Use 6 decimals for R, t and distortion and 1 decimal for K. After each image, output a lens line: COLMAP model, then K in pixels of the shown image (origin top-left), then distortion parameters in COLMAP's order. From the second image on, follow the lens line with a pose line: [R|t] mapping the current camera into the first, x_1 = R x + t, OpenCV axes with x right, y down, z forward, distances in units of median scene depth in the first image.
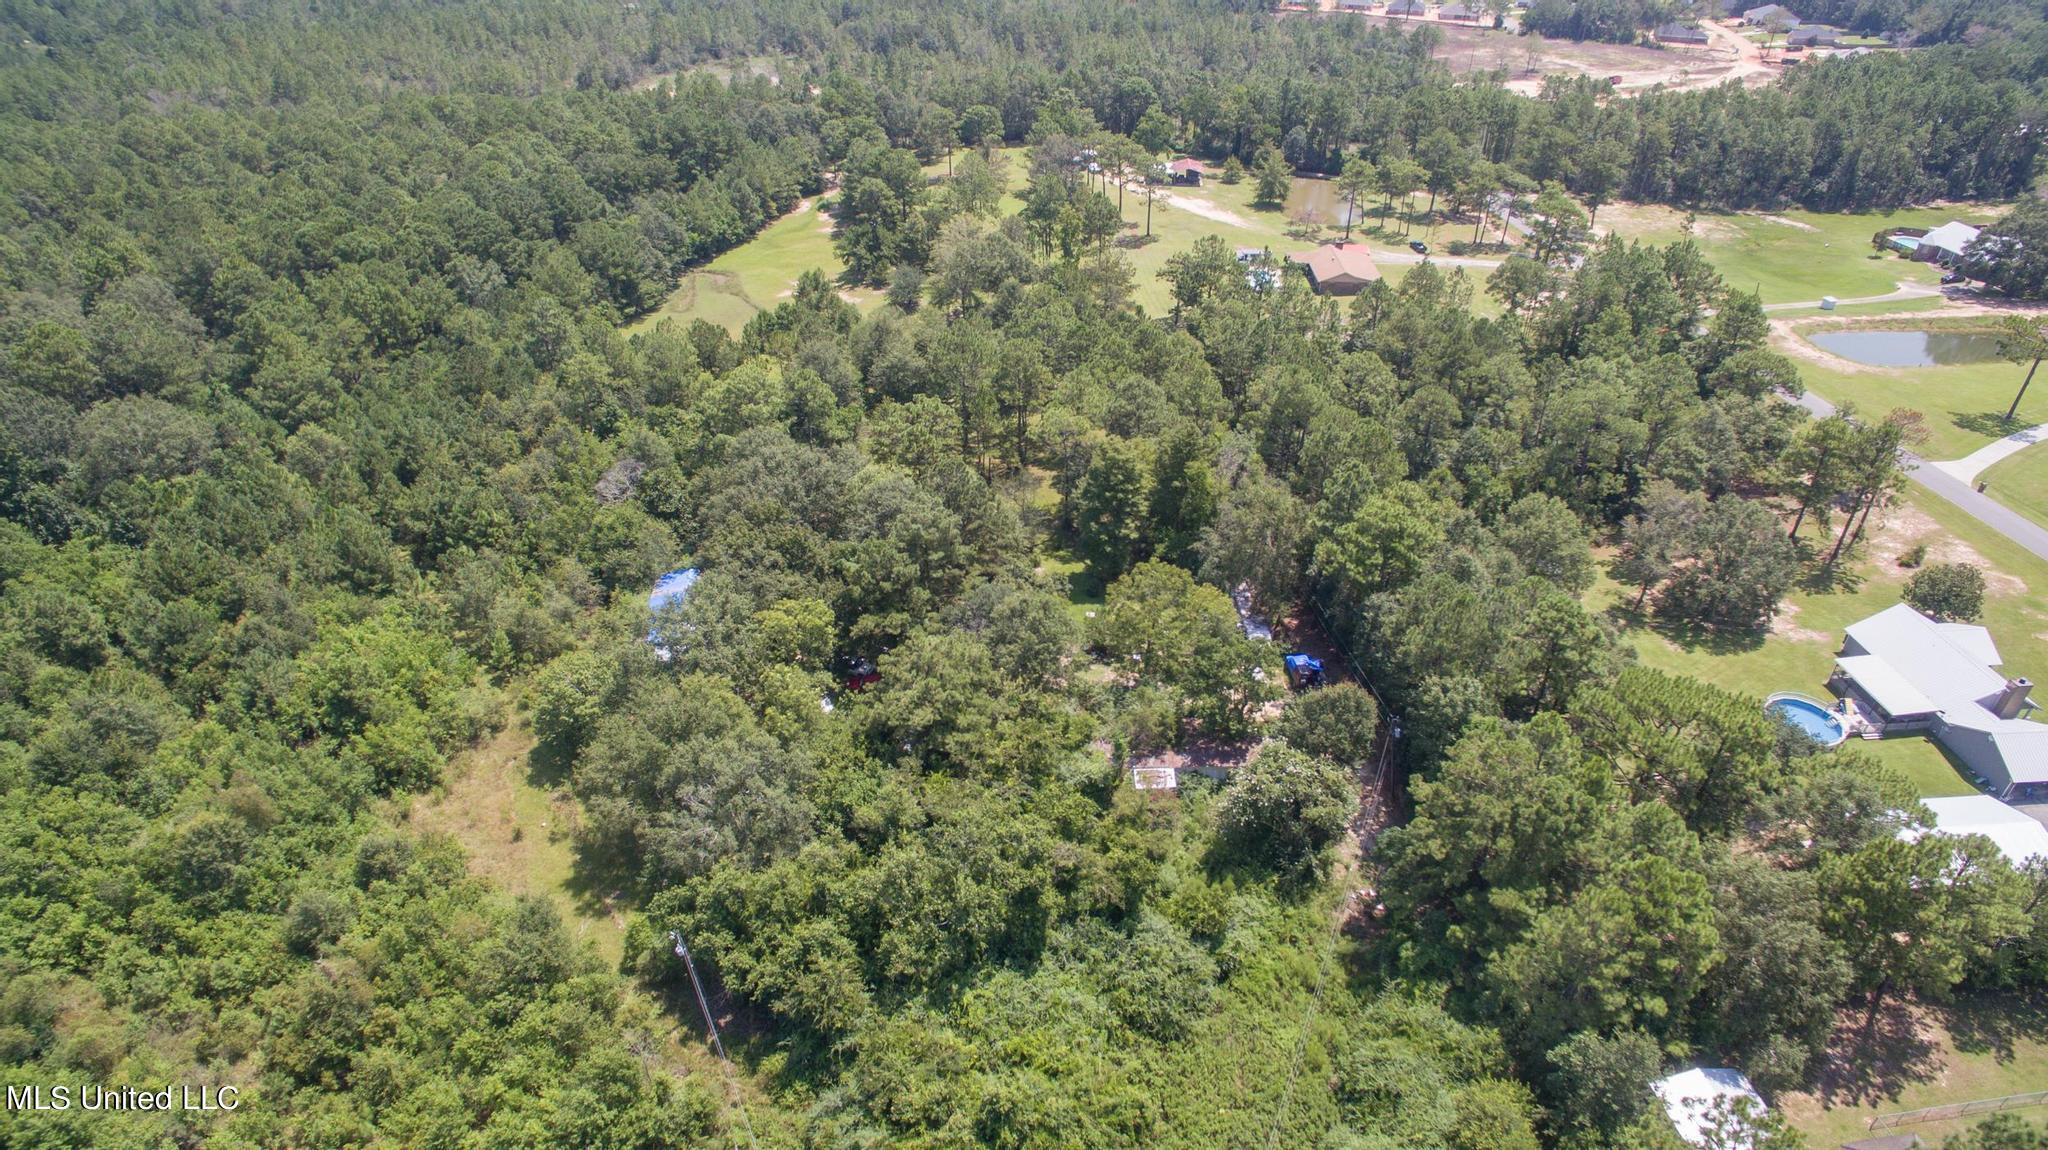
lens RADIAL K [[1184.9, 0, 1024.0], [0, 1184.9, 570.3], [0, 0, 1]] dist [-0.122018, 0.086696]
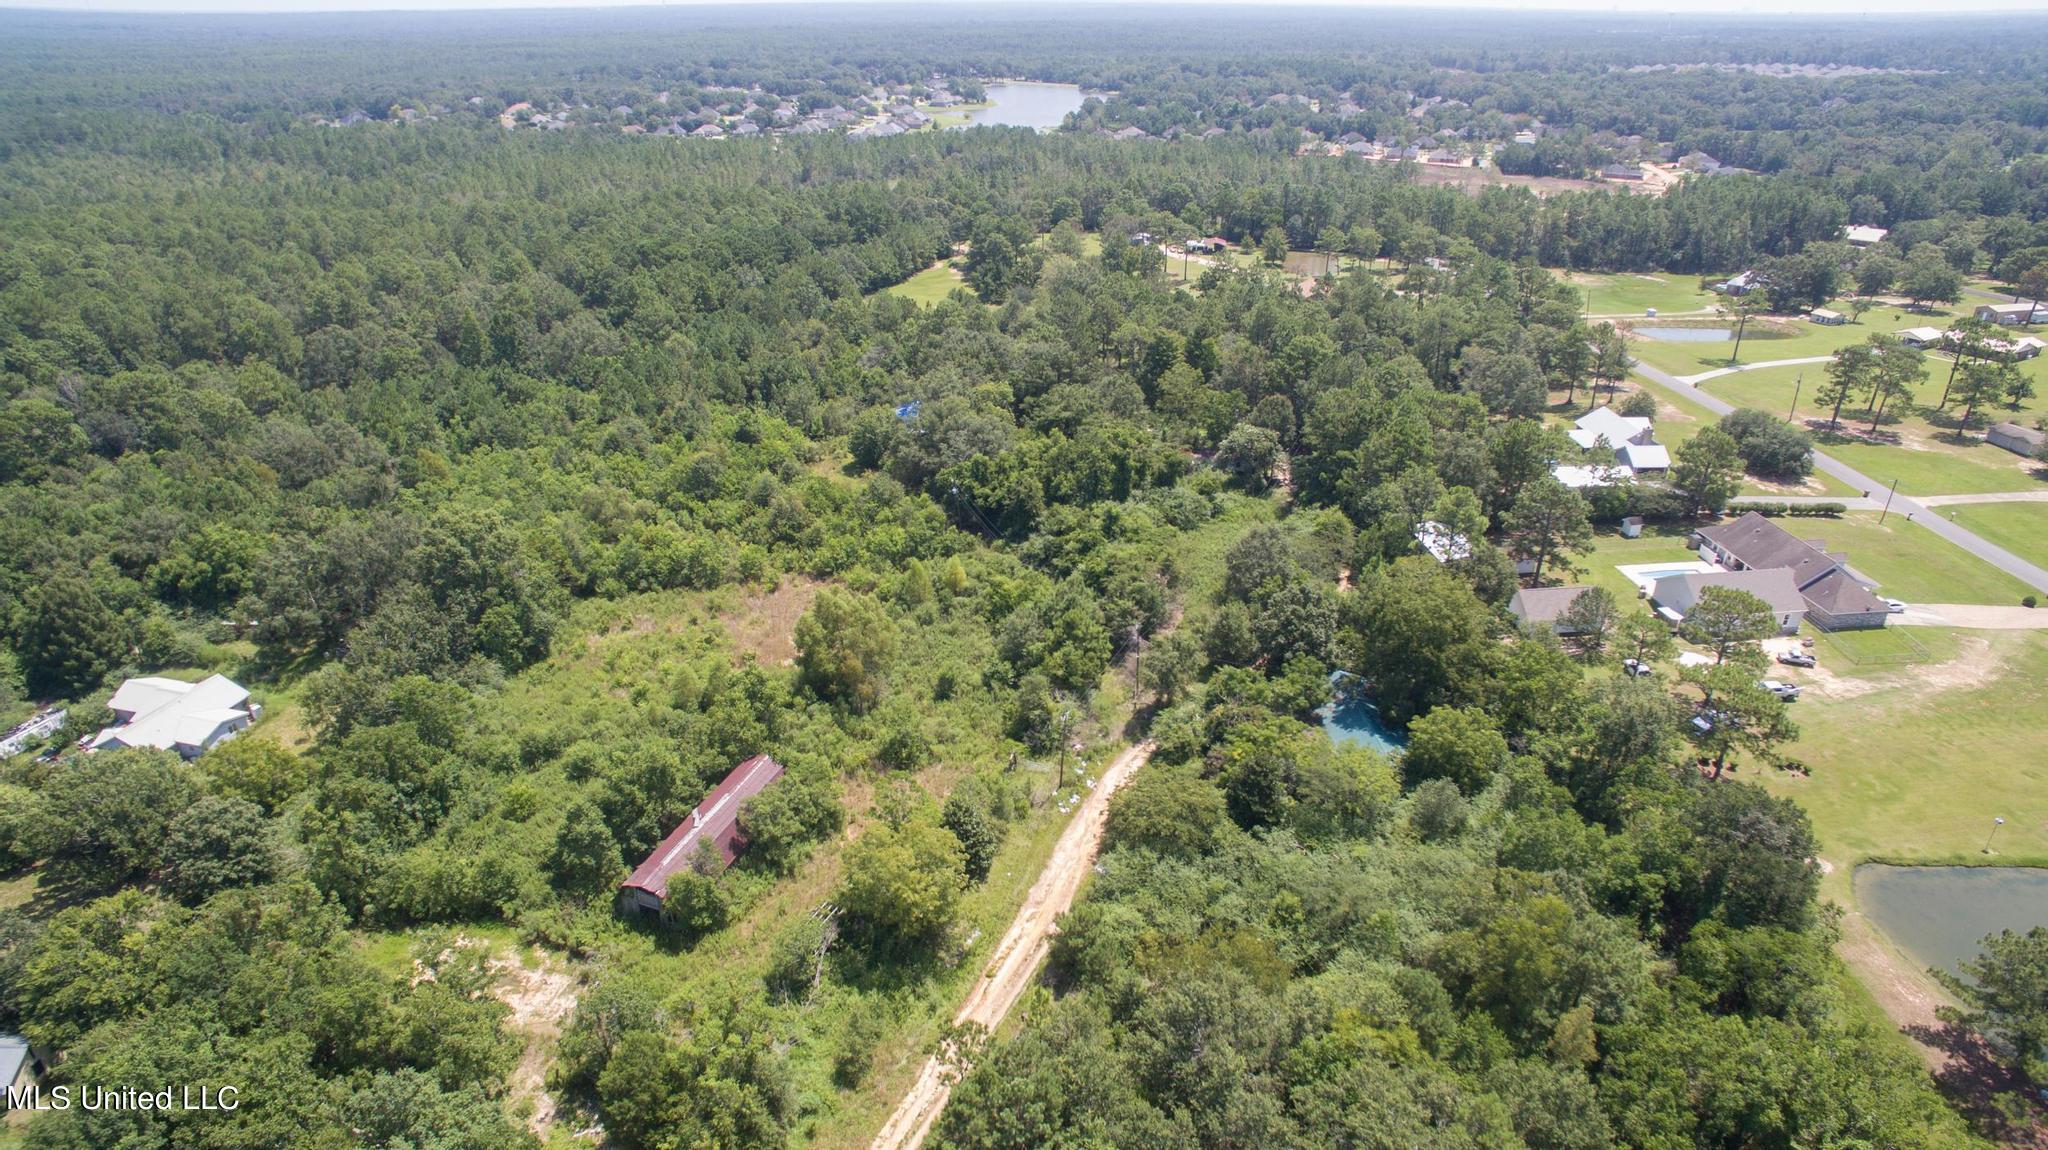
lens RADIAL K [[1184.9, 0, 1027.7], [0, 1184.9, 576.7], [0, 0, 1]] dist [-0.122018, 0.086696]
pose [[0.999248, 0.016850, -0.034932, -0.051286], [-0.021155, 0.991705, -0.126778, 0.438518], [0.032506, 0.127422, 0.991316, -0.638522]]
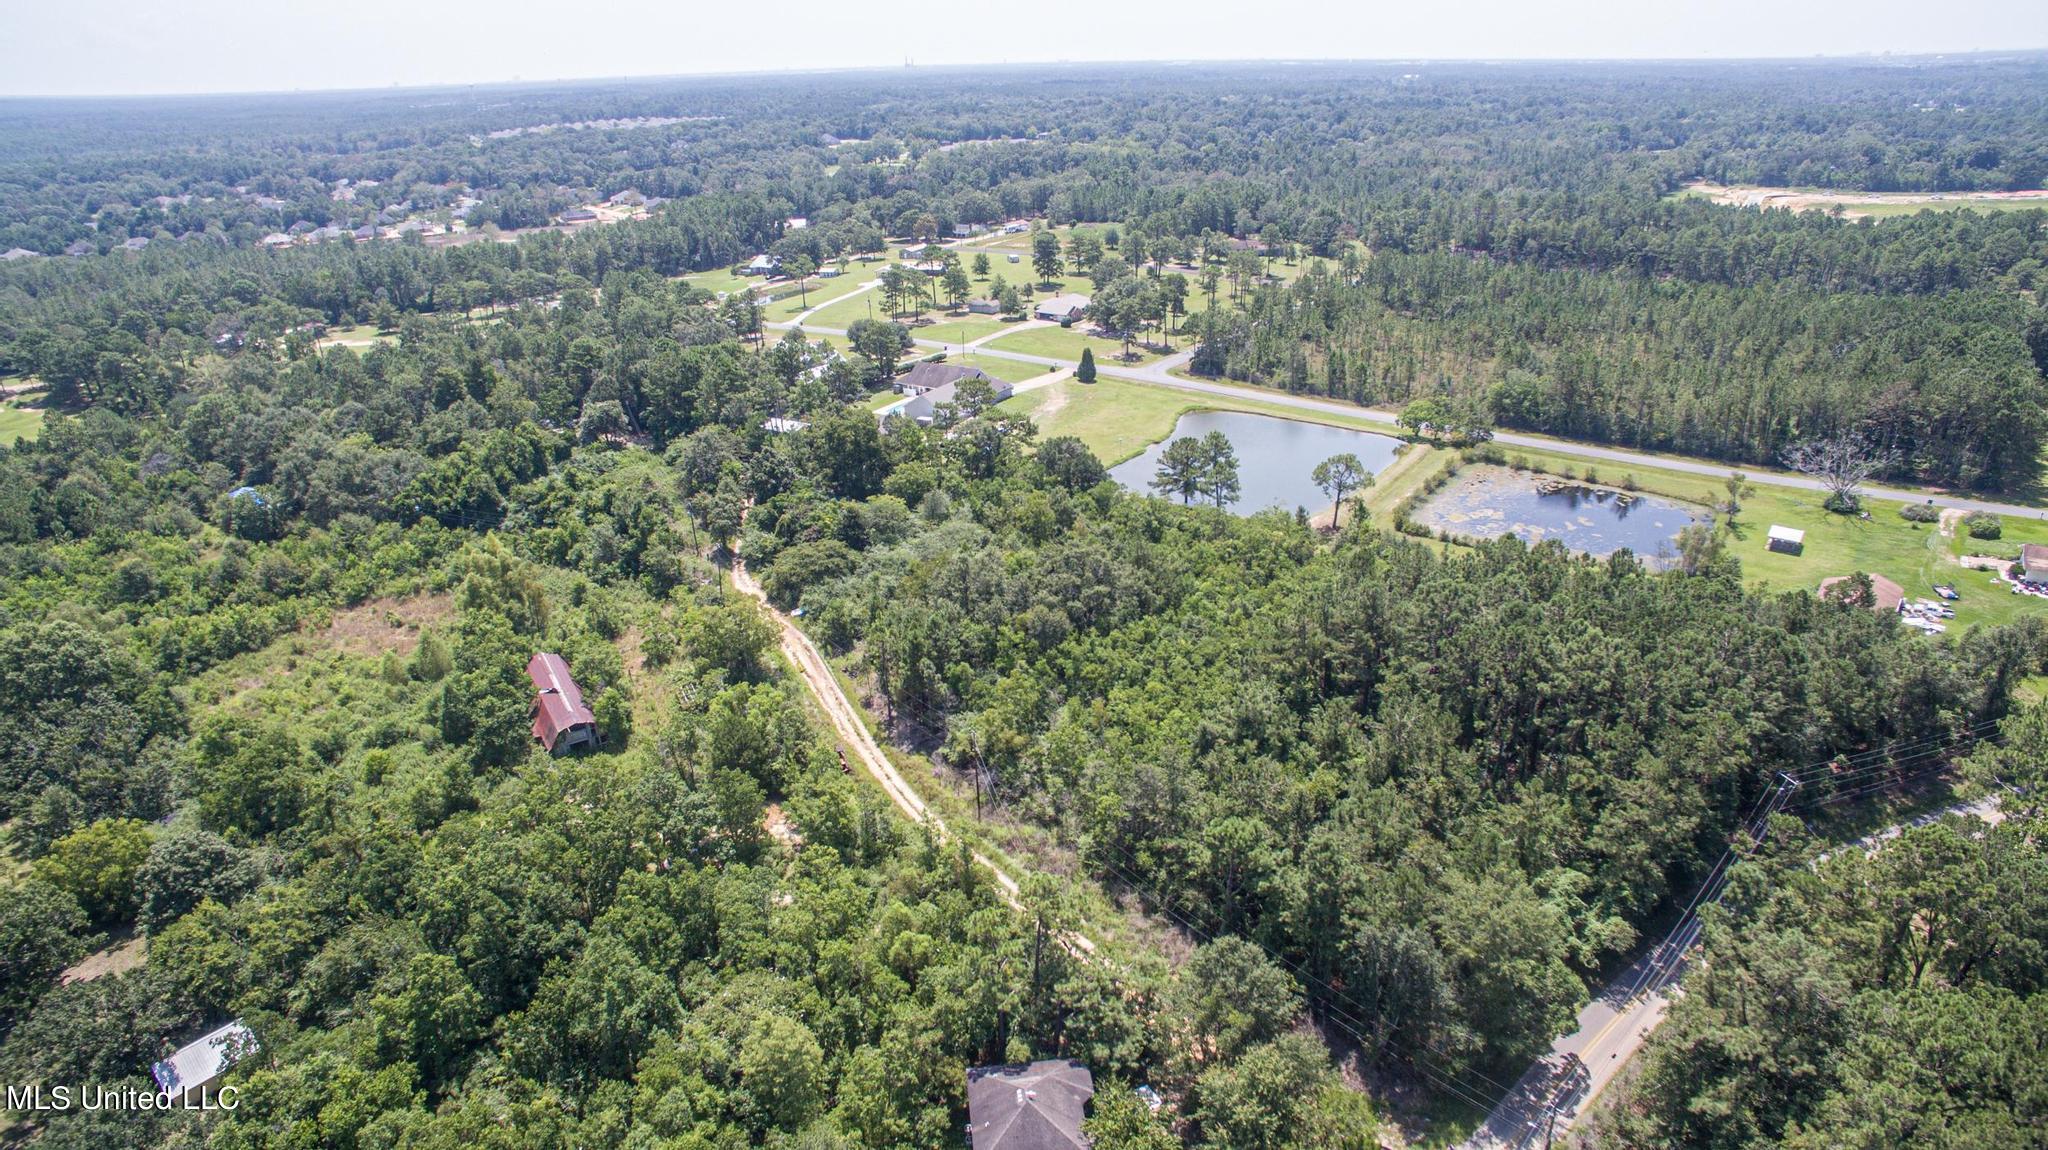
lens RADIAL K [[1184.9, 0, 1028.0], [0, 1184.9, 580.7], [0, 0, 1]] dist [-0.122018, 0.086696]
pose [[0.645563, -0.328214, 0.689583, -0.696505], [0.445484, 0.895244, 0.009055, 0.595347], [-0.620317, 0.301352, 0.724150, -0.883668]]
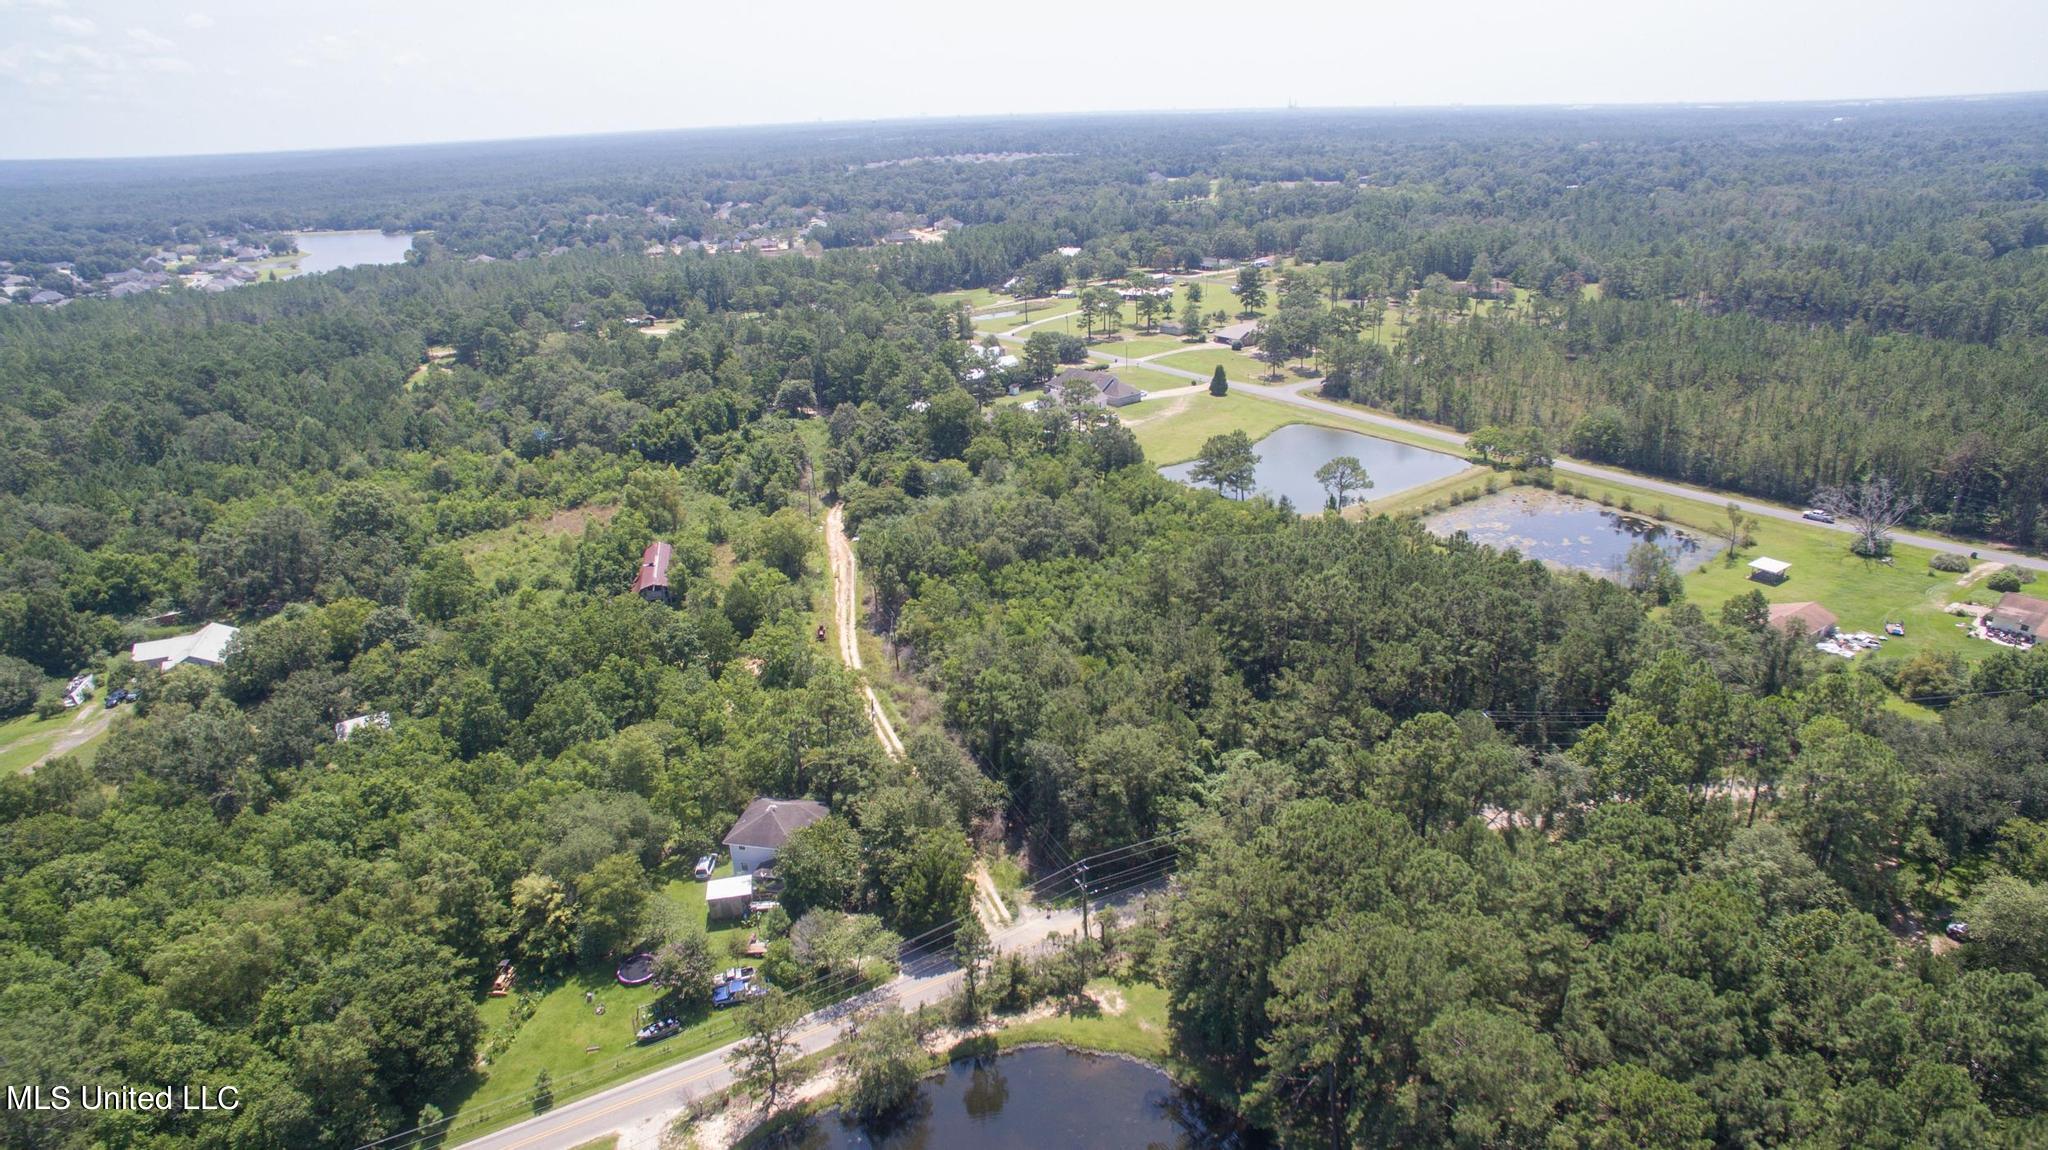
lens RADIAL K [[1184.9, 0, 1028.6], [0, 1184.9, 586.3], [0, 0, 1]] dist [-0.122018, 0.086696]
pose [[0.846126, -0.228135, 0.481690, -0.598874], [0.324482, 0.937465, -0.125980, 0.858096], [-0.422827, 0.262895, 0.867239, -1.279938]]
